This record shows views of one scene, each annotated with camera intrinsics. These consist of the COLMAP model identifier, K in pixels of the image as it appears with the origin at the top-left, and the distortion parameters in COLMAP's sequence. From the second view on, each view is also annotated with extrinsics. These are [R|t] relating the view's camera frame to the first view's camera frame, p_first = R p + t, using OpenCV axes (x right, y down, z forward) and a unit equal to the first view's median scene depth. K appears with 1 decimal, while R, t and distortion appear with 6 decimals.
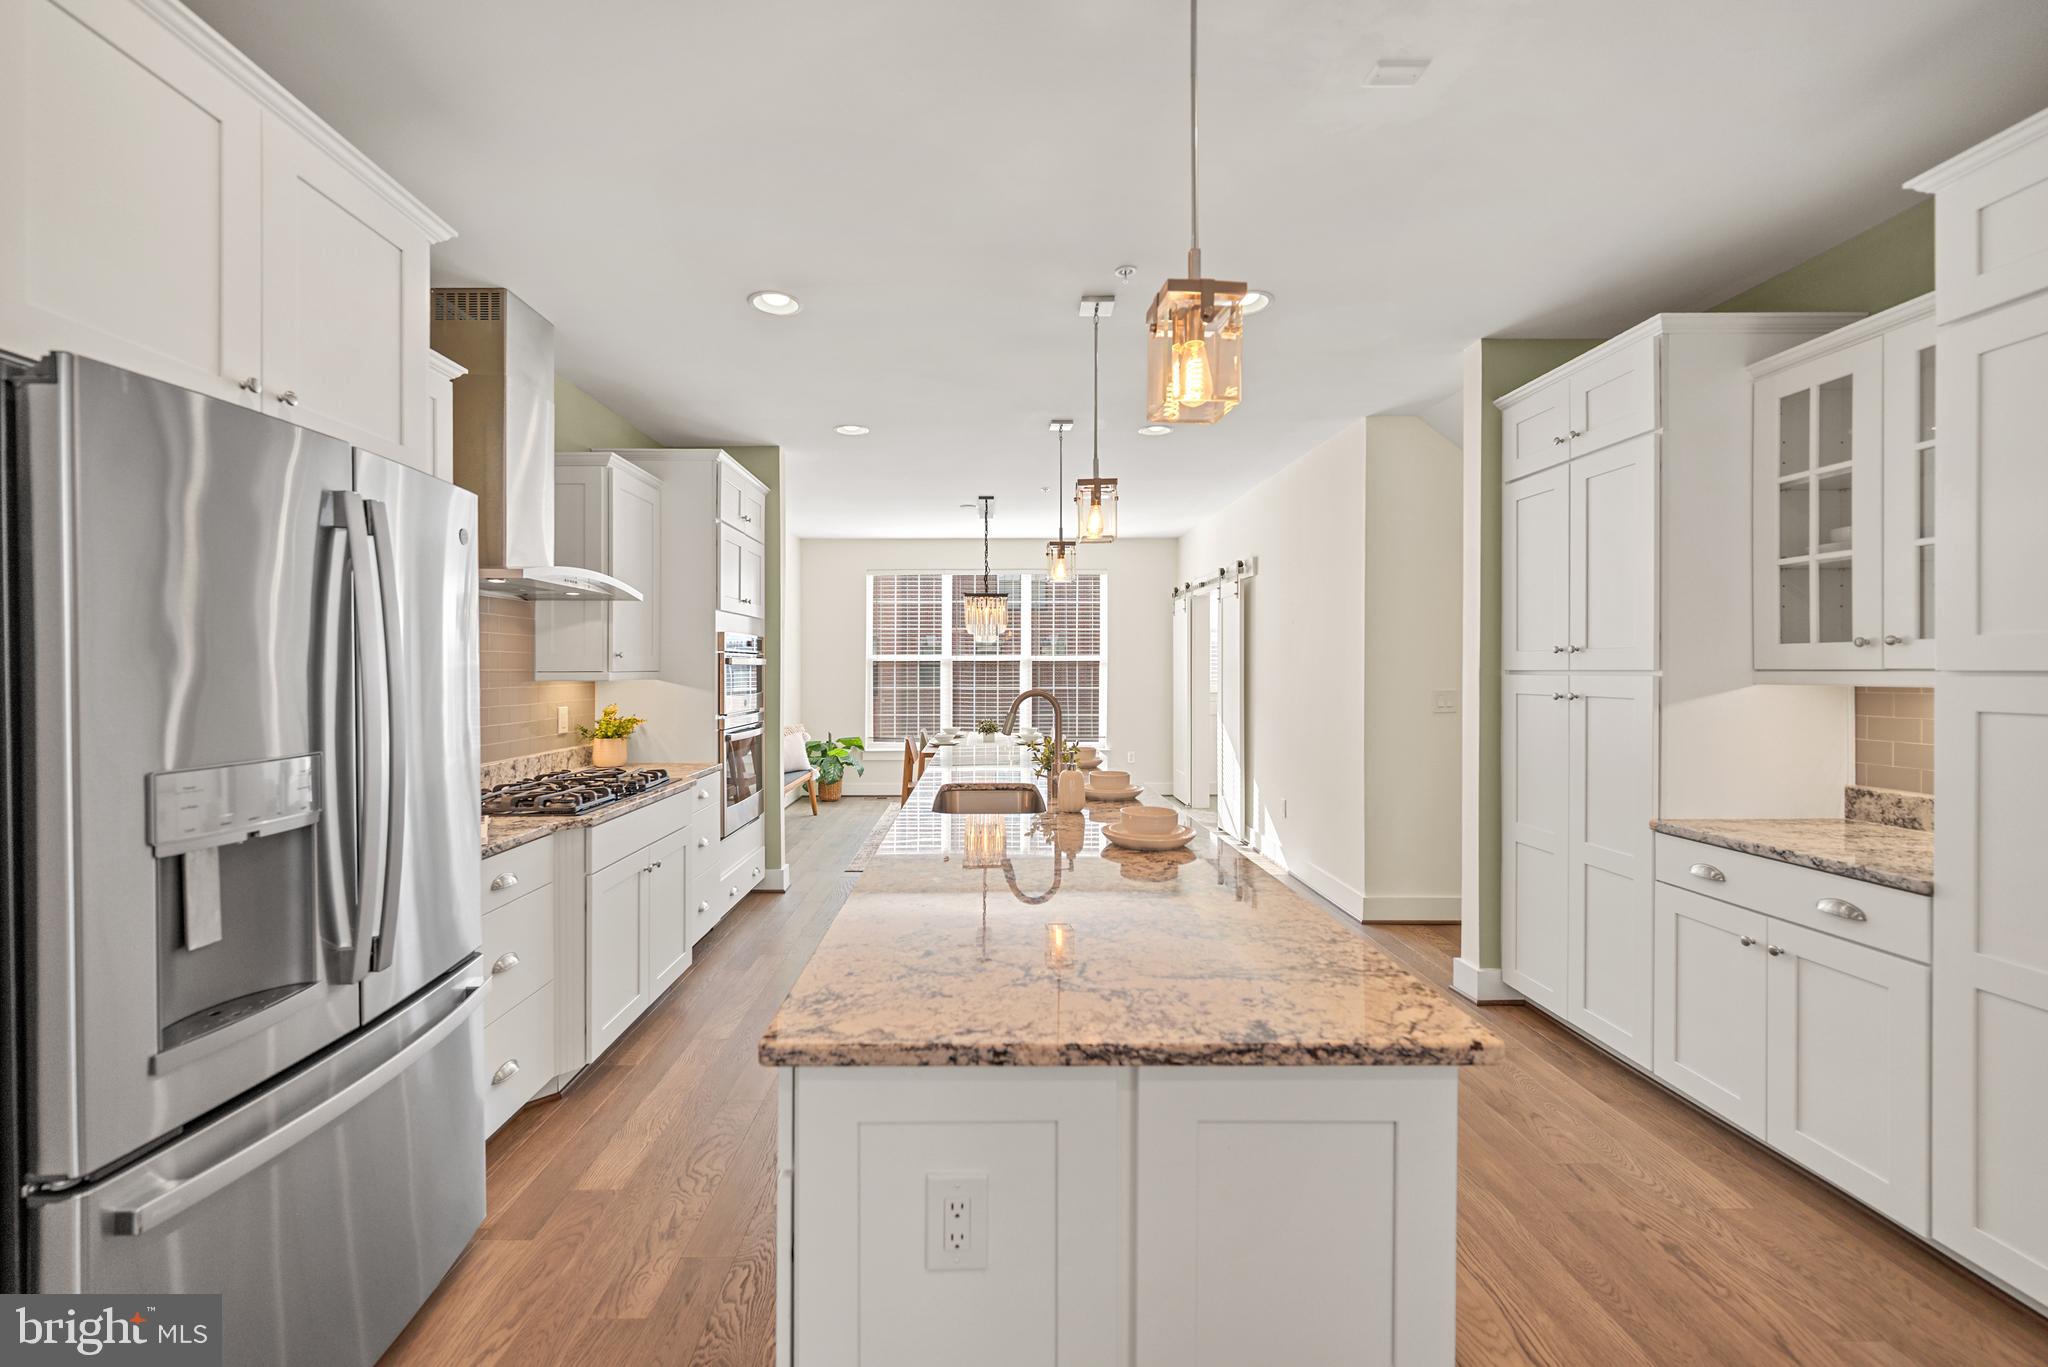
lens RADIAL K [[818.5, 0, 1020.8], [0, 818.5, 657.7], [0, 0, 1]] dist [-0.000383, -0.000122]
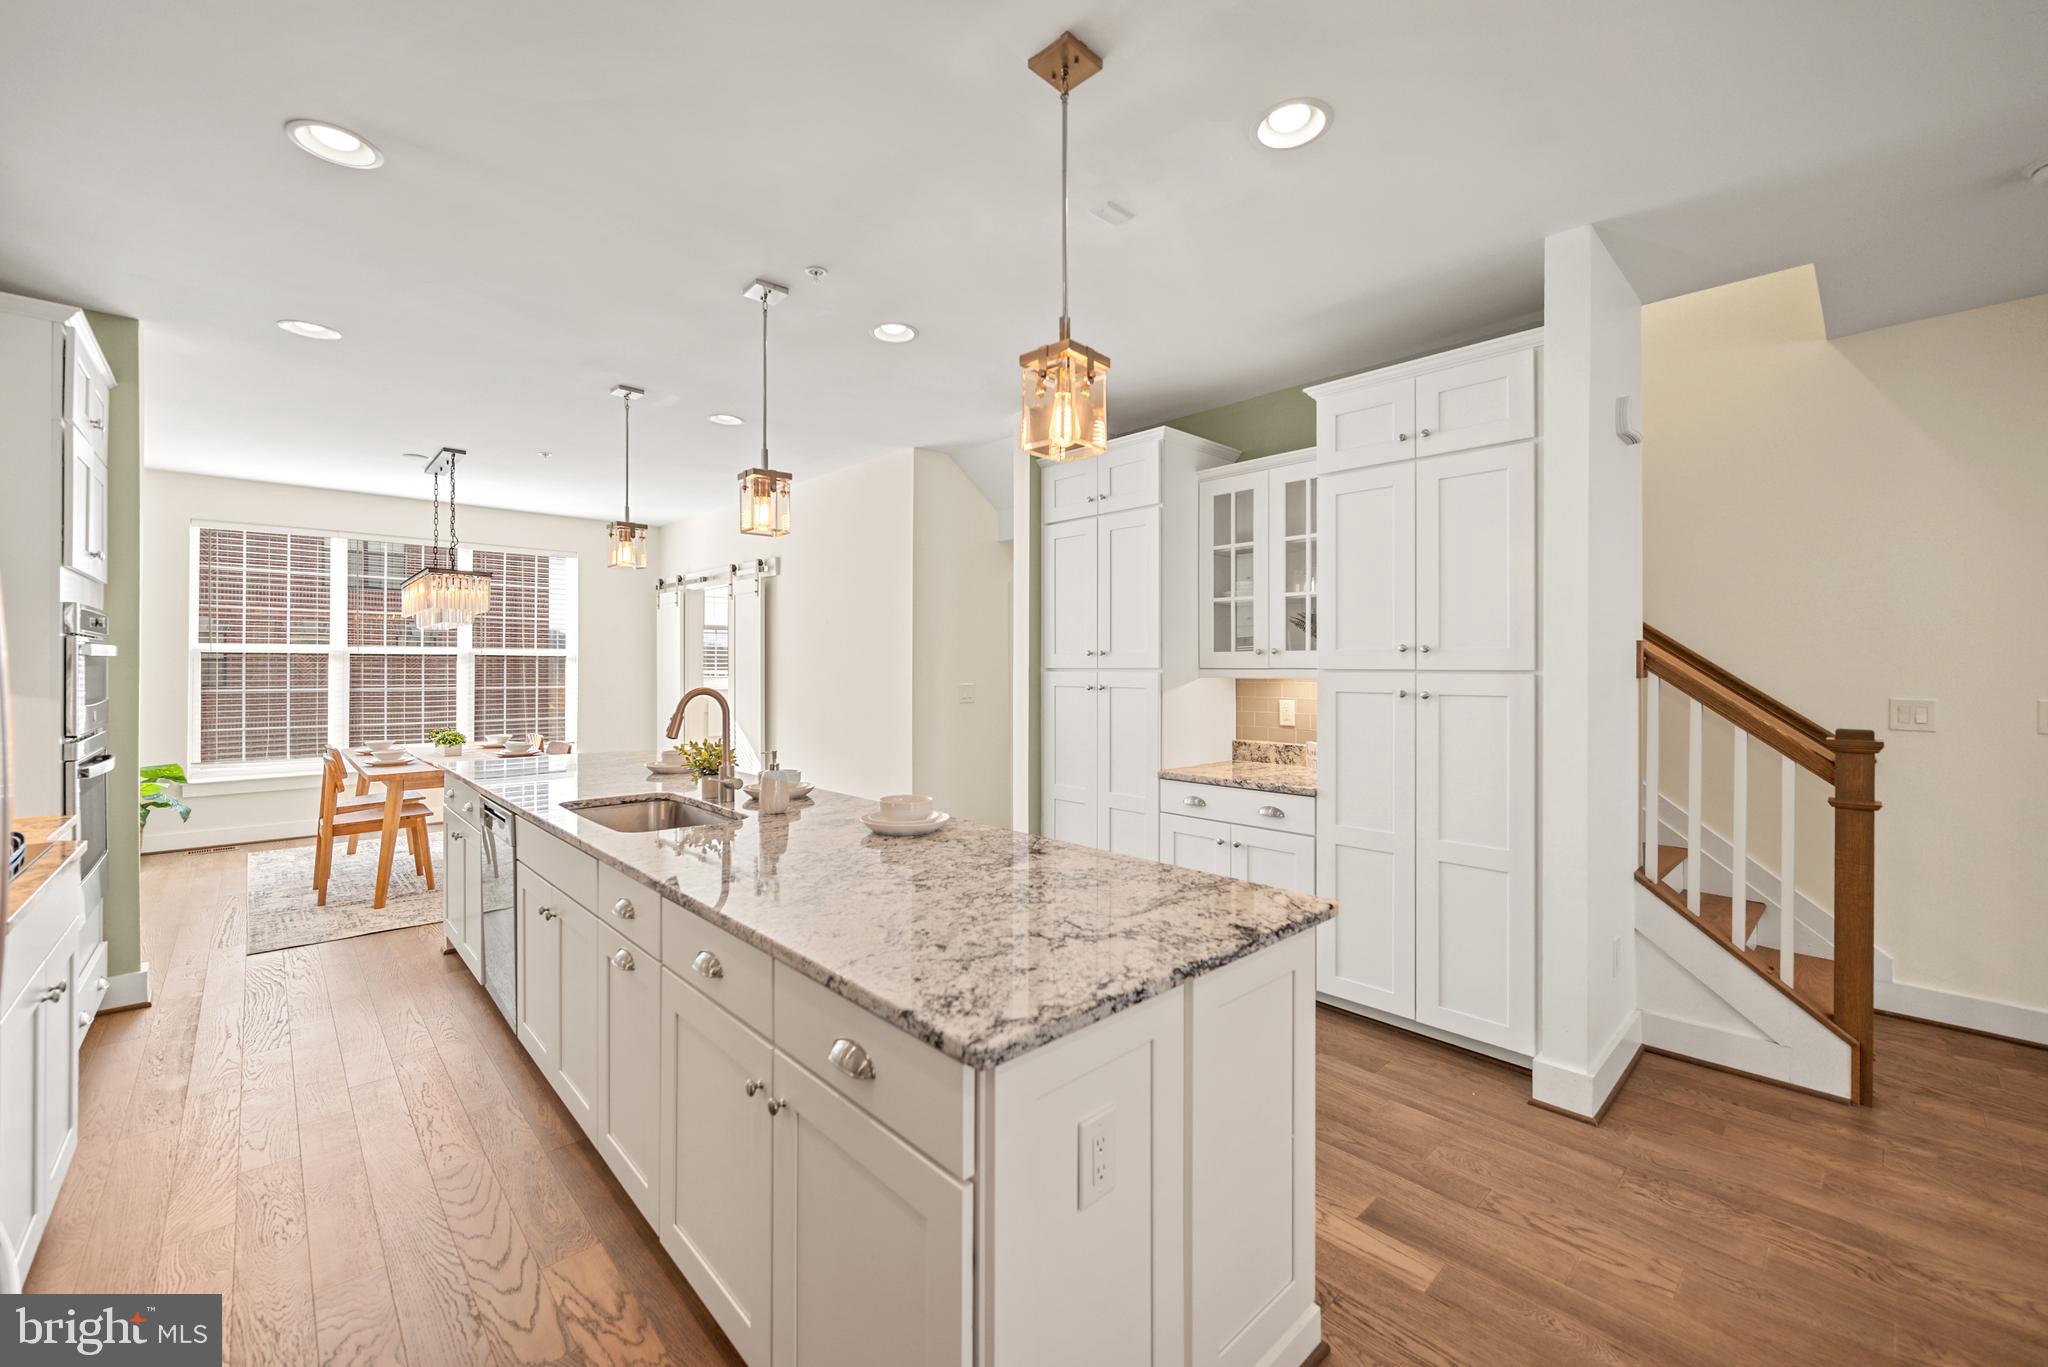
lens RADIAL K [[799.1, 0, 1030.4], [0, 799.1, 653.9], [0, 0, 1]] dist [-0.000080, -0.000059]
pose [[0.737718, 0.015016, 0.674942, -0.377075], [-0.013784, 0.999879, -0.007180, 0.002693], [-0.674969, -0.004007, 0.737835, 0.105516]]
